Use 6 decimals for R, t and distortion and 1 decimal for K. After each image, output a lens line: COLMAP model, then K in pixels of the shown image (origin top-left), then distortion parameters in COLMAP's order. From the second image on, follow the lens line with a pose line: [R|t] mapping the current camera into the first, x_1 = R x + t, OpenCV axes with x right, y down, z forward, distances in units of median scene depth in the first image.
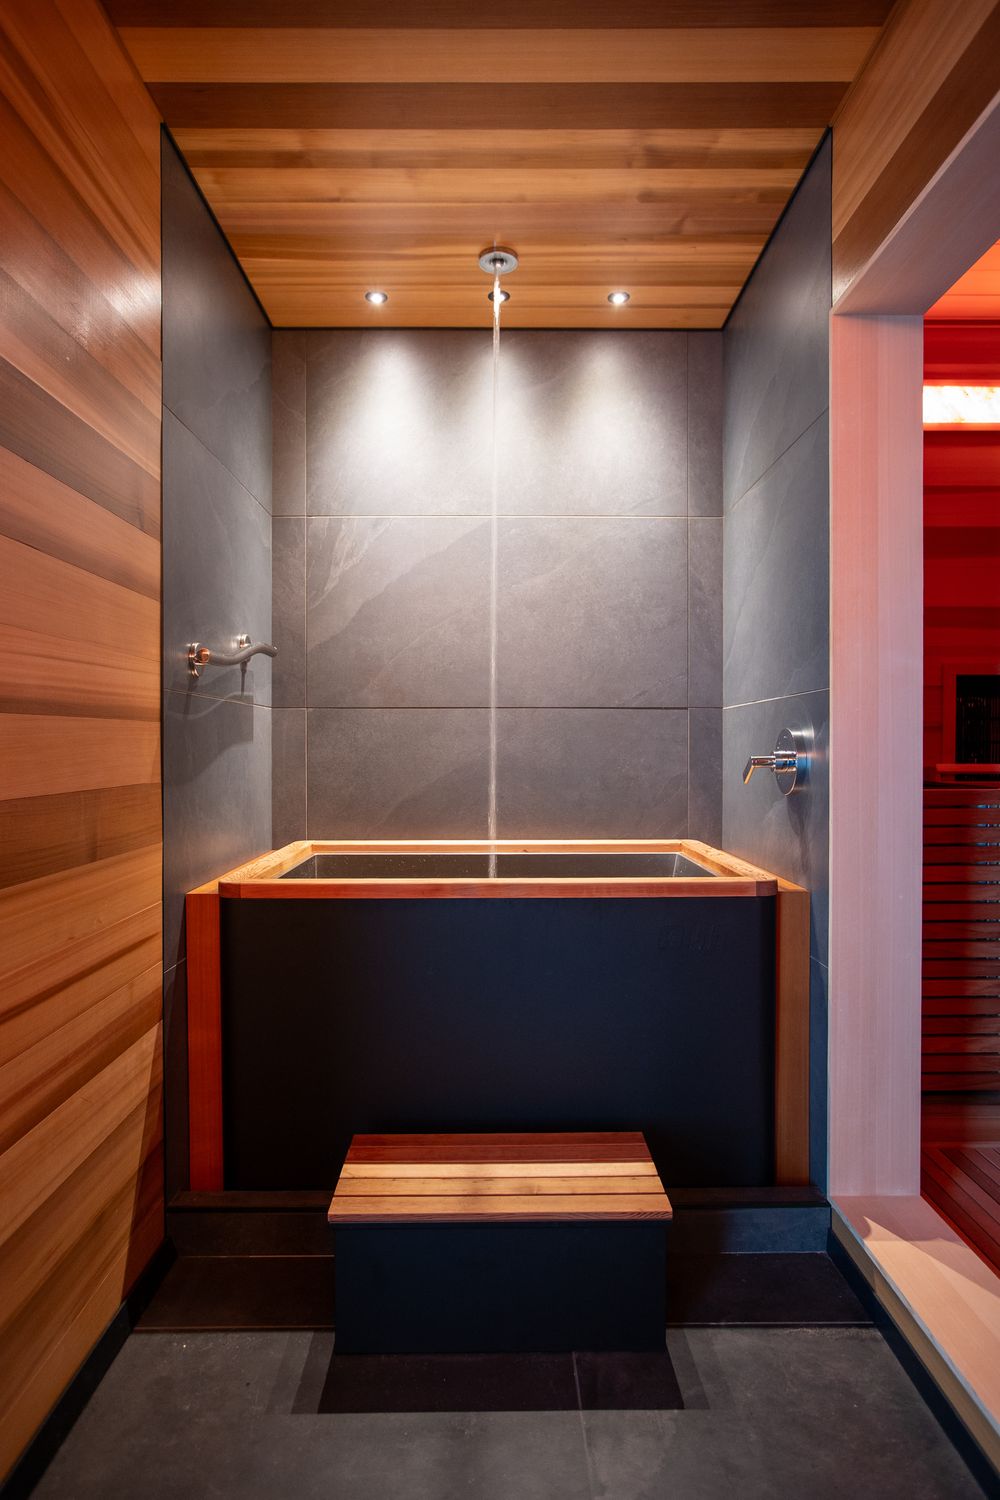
lens RADIAL K [[868.9, 0, 499.0], [0, 868.9, 758.1], [0, 0, 1]] dist [-0.005723, 0.006971]
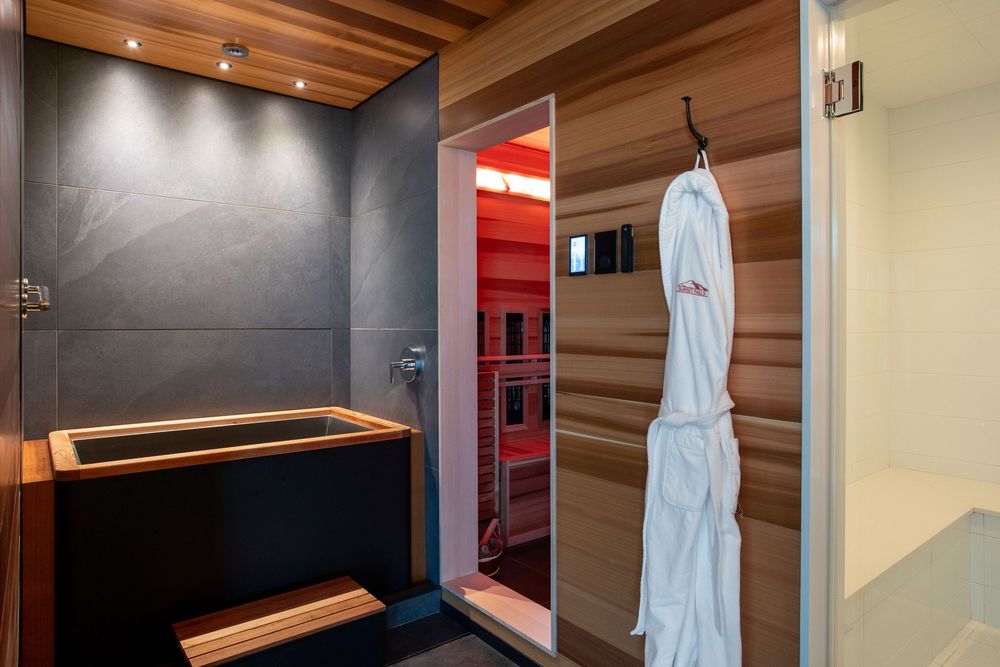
lens RADIAL K [[602.9, 0, 498.5], [0, 602.9, 326.1], [0, 0, 1]] dist [-0.023025, 0.007713]
pose [[0.791190, -0.000211, 0.611570, -0.246308], [0.004434, 0.999976, -0.005391, -0.056143], [-0.611554, 0.006976, 0.791172, -0.127073]]
